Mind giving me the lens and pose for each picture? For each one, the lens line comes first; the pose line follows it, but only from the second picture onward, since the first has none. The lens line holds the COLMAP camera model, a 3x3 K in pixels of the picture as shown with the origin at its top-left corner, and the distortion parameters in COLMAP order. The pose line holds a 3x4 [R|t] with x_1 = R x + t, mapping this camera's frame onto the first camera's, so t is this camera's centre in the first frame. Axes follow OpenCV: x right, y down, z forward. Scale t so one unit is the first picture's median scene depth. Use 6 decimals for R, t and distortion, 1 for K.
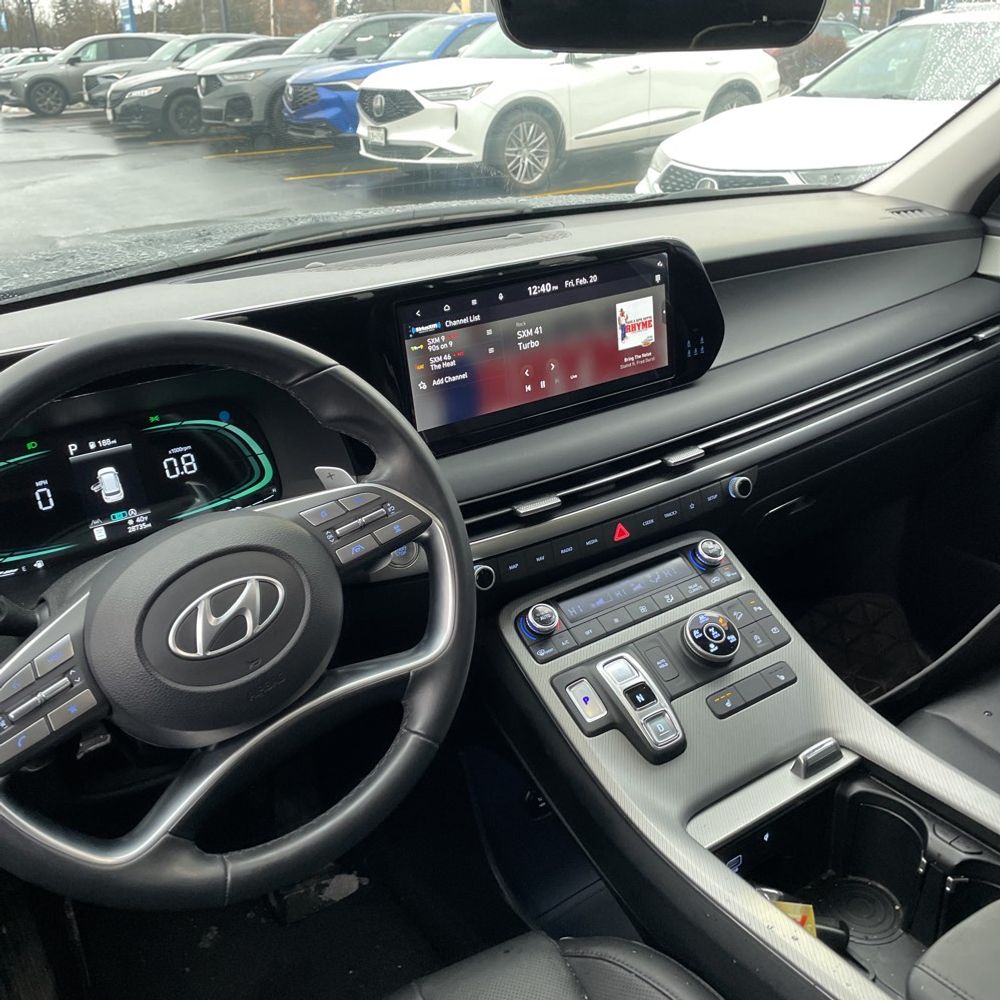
lens RADIAL K [[1012.8, 0, 499.7], [0, 1012.8, 500.5], [0, 0, 1]] dist [0.042398, 0.000000]
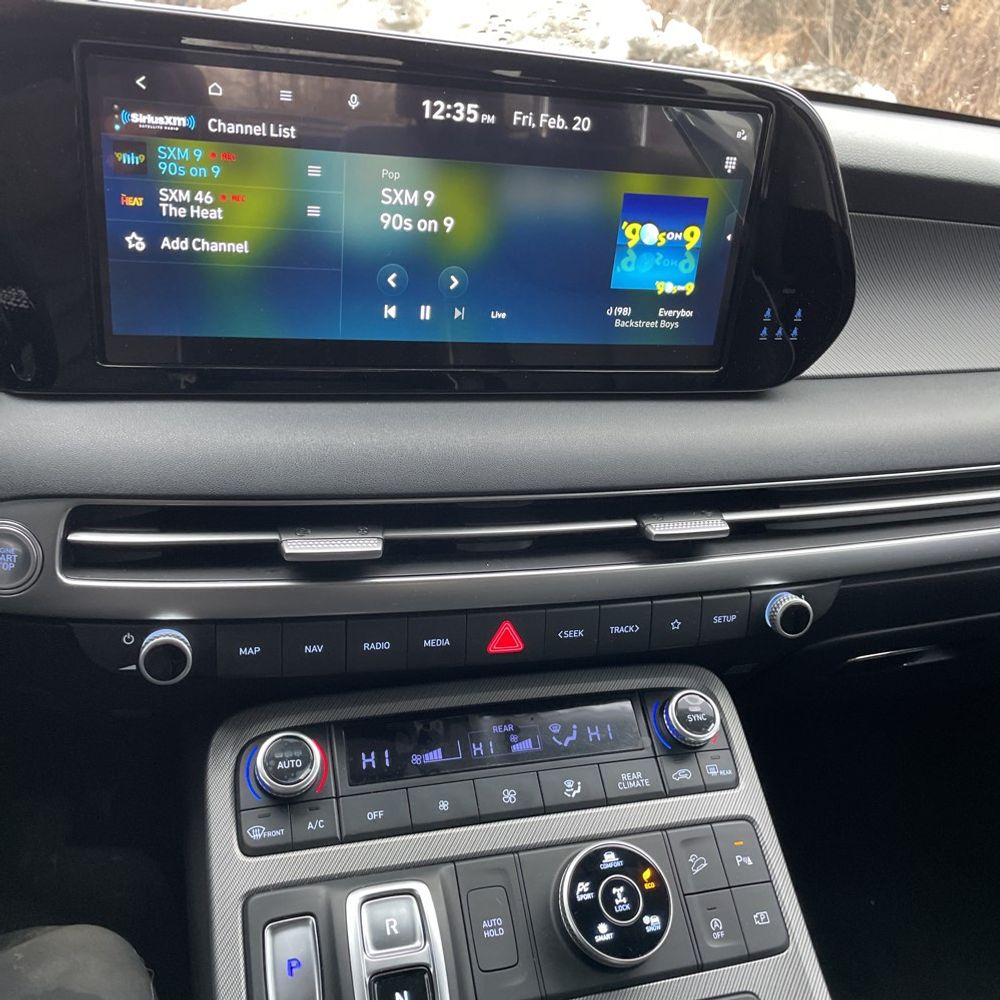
lens RADIAL K [[1012.8, 0, 501.0], [0, 1012.8, 494.4], [0, 0, 1]] dist [0.042398, 0.000000]
pose [[0.944866, 0.278684, -0.171941, 0.187716], [-0.270748, 0.960211, 0.068482, -0.072848], [0.184184, -0.018153, 0.982724, 0.516203]]
